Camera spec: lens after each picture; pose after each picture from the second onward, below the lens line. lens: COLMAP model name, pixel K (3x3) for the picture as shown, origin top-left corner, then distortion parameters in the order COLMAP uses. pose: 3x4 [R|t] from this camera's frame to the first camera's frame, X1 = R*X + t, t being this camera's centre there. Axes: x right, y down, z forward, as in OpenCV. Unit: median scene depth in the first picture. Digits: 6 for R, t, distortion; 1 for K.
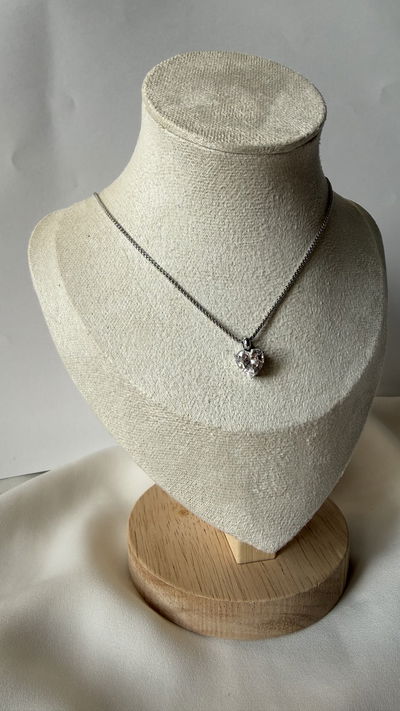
lens RADIAL K [[523.7, 0, 201.6], [0, 523.7, 293.6], [0, 0, 1]] dist [-0.021589, 0.034719]
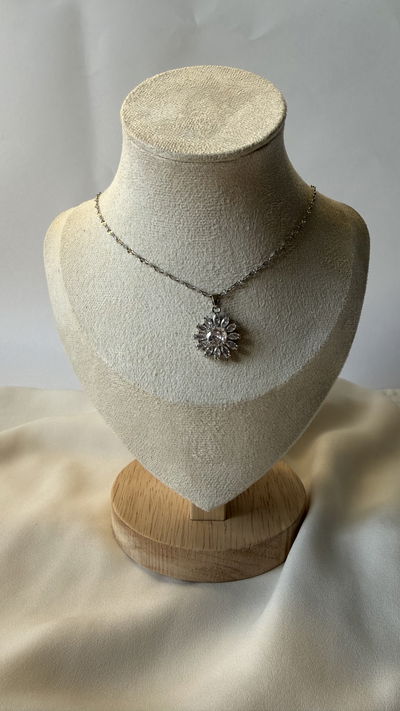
lens RADIAL K [[523.7, 0, 199.1], [0, 523.7, 315.8], [0, 0, 1]] dist [-0.021589, 0.034719]
pose [[0.970998, 0.066814, -0.229563, 0.353192], [-0.056040, 0.997013, 0.053143, 0.005840], [0.232428, -0.038737, 0.971842, -0.111167]]
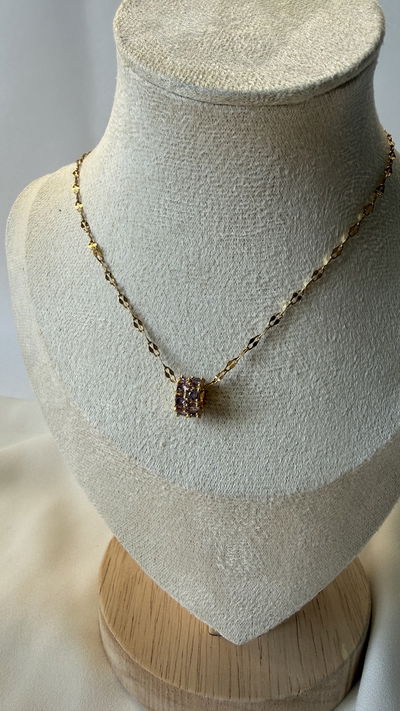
lens RADIAL K [[523.7, 0, 201.1], [0, 523.7, 310.2], [0, 0, 1]] dist [-0.021589, 0.034719]
pose [[0.966800, 0.102395, -0.234122, 0.212633], [-0.077097, 0.990394, 0.114784, -0.072953], [0.243626, -0.092923, 0.965408, 0.291392]]
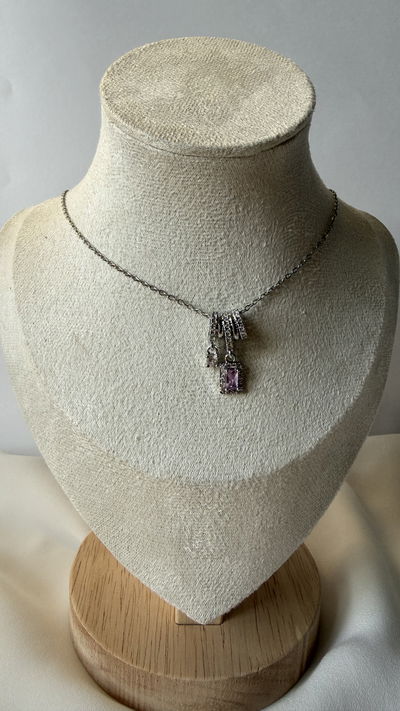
lens RADIAL K [[523.7, 0, 200.7], [0, 523.7, 281.9], [0, 0, 1]] dist [-0.021589, 0.034719]
pose [[0.983767, 0.079990, -0.160638, 0.223745], [-0.081060, 0.996709, -0.000110, -0.058596], [0.160101, 0.013129, 0.987013, 0.151741]]
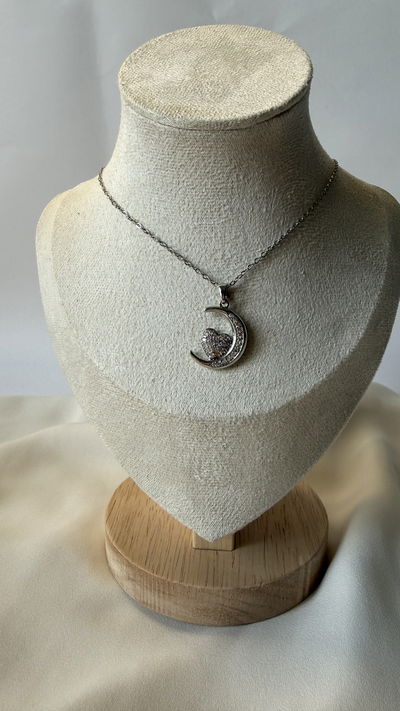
lens RADIAL K [[523.7, 0, 200.0], [0, 523.7, 309.8], [0, 0, 1]] dist [-0.021589, 0.034719]
pose [[0.959017, 0.082035, -0.271215, 0.345123], [-0.071116, 0.996221, 0.049862, 0.013718], [0.274280, -0.028531, 0.961226, 0.060905]]
